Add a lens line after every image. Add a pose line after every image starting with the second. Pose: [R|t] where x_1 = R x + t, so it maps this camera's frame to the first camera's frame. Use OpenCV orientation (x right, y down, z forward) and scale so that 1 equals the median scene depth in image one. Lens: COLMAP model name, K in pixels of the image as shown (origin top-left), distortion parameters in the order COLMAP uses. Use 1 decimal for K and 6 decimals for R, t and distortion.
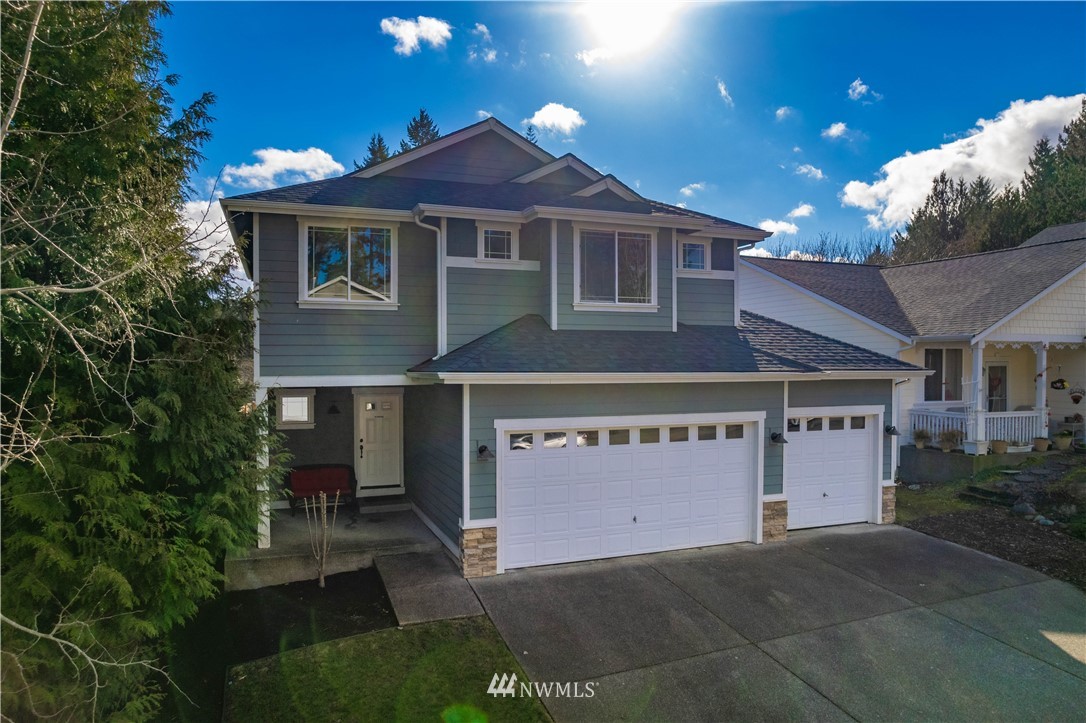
lens RADIAL K [[726.1, 0, 543.7], [0, 726.1, 341.9], [0, 0, 1]] dist [-0.029099, 0.001689]
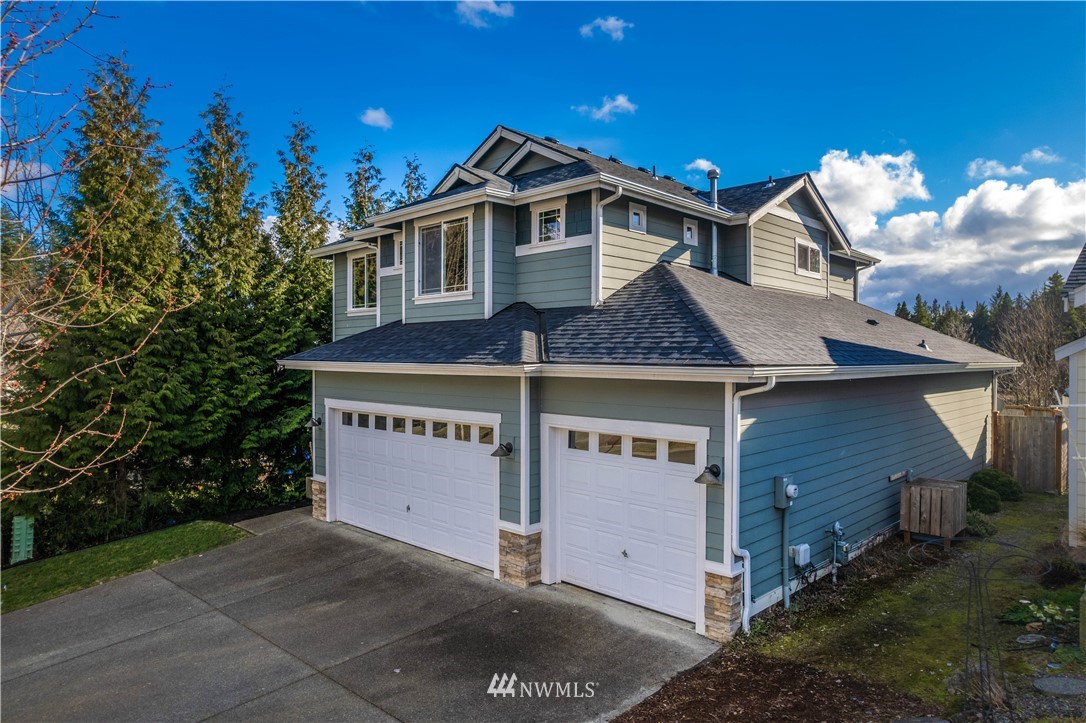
lens RADIAL K [[677.0, 0, 543.0], [0, 677.0, 361.5], [0, 0, 1]] dist [-0.036271, 0.000136]
pose [[0.418366, -0.001999, -0.908276, 1.026391], [0.005732, 0.999983, 0.000439, 0.040987], [0.908261, -0.005390, 0.418370, 0.761246]]
